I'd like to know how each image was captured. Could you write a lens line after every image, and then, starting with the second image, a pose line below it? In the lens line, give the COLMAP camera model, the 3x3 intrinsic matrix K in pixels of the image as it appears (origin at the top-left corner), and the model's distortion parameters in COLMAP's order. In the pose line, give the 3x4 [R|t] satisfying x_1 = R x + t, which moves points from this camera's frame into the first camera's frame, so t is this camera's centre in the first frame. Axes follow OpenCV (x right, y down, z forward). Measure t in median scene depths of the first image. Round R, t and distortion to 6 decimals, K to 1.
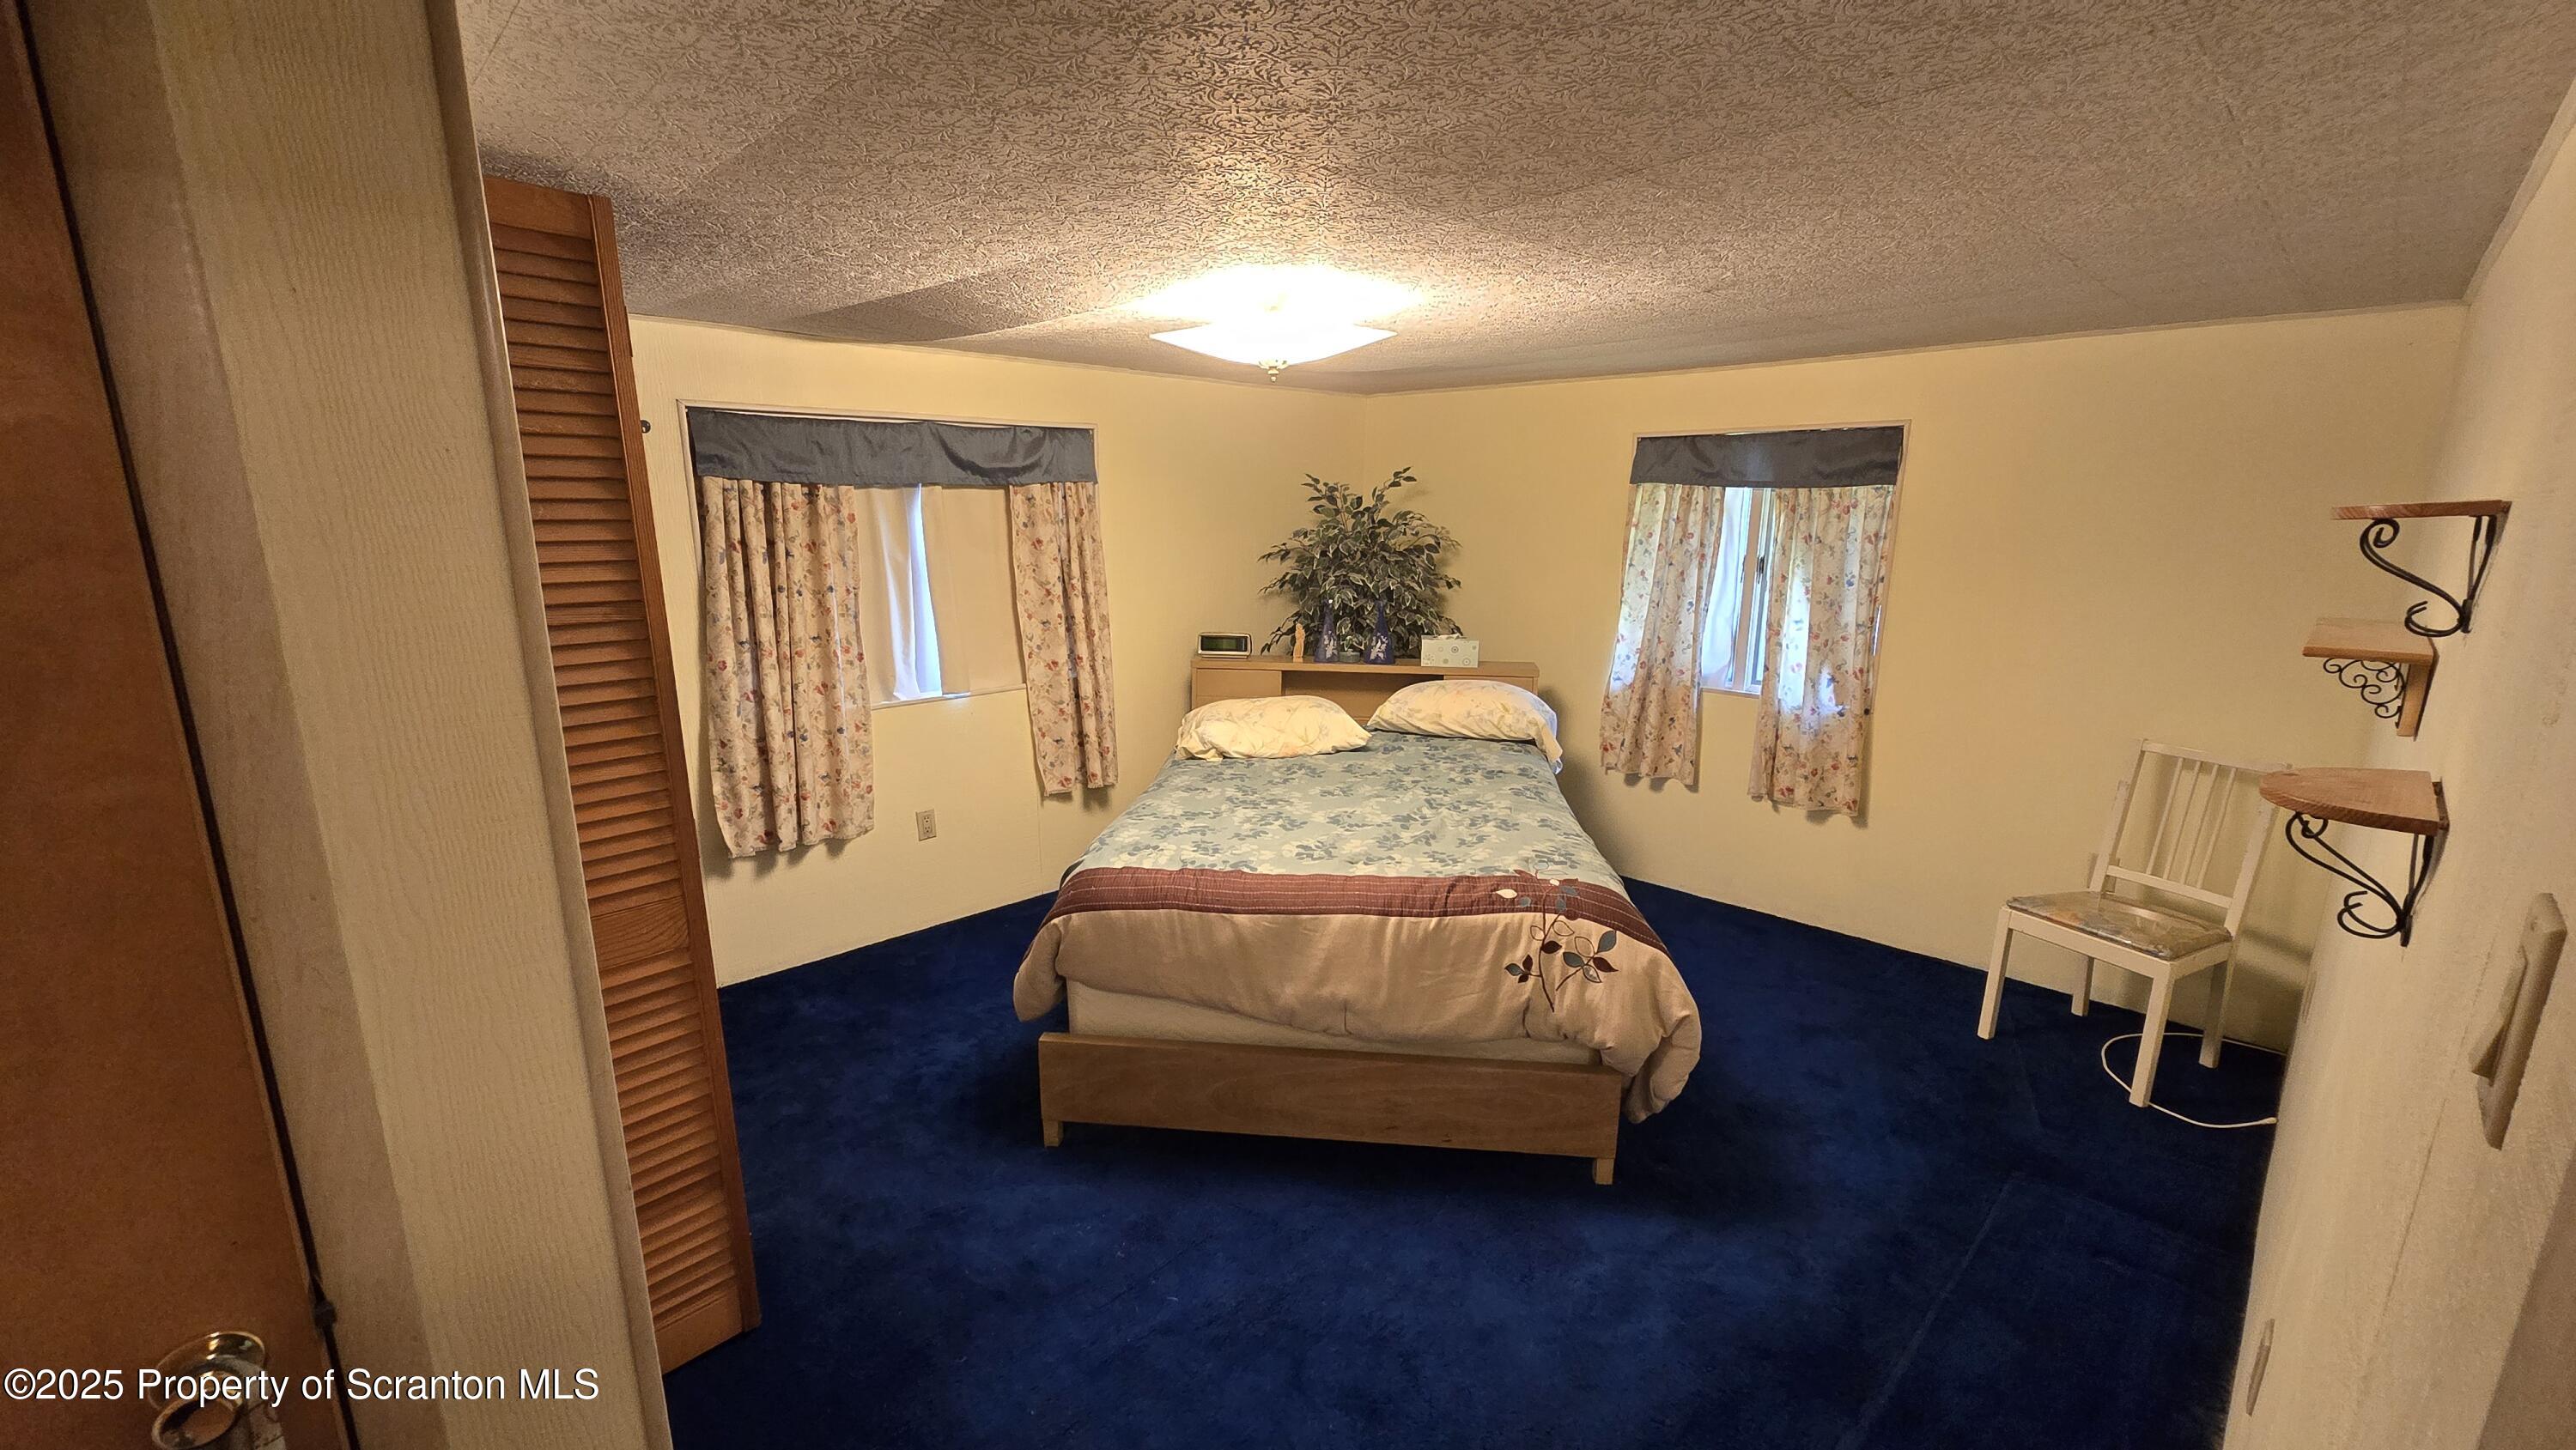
lens RADIAL K [[1053.5, 0, 1278.9], [0, 1053.5, 730.6], [0, 0, 1]] dist [-0.002985, 0.000893]
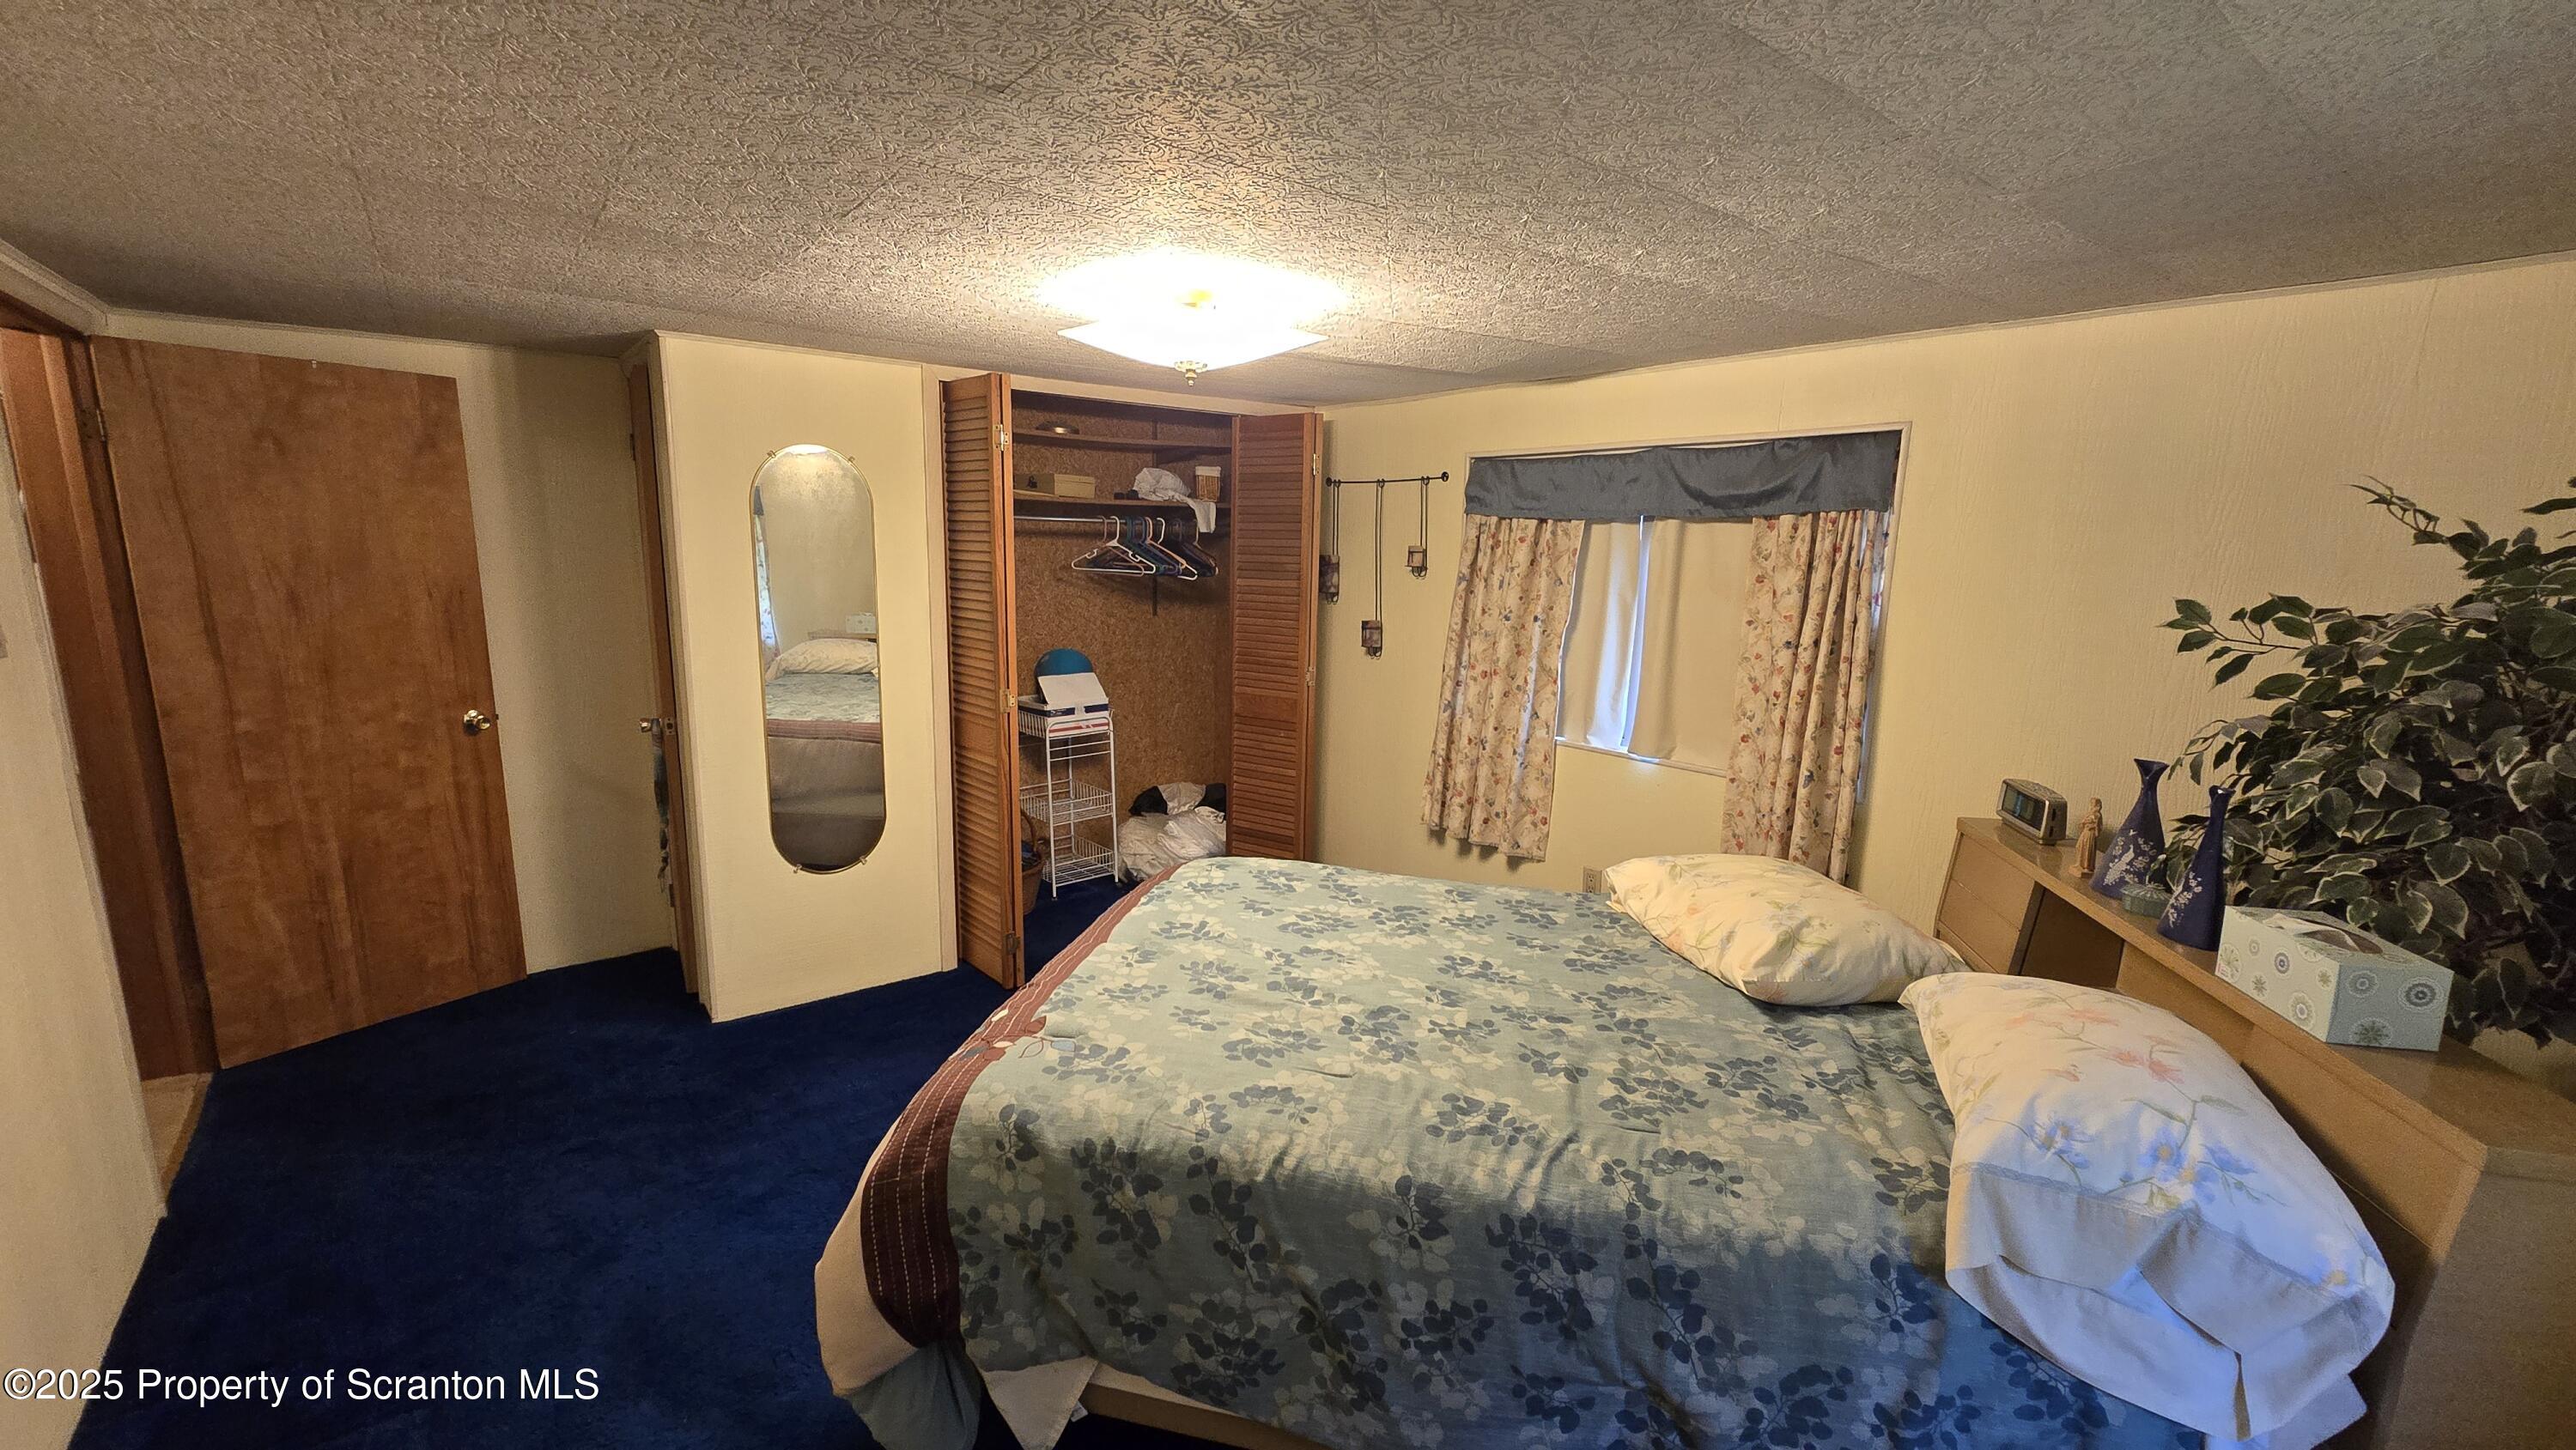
lens RADIAL K [[1053.5, 0, 1276.4], [0, 1053.5, 727.9], [0, 0, 1]] dist [-0.002985, 0.000893]
pose [[-0.105525, 0.168207, -0.980087, 0.632887], [-0.234386, 0.953614, 0.188899, -0.165346], [0.966399, 0.249652, -0.061204, 0.828441]]
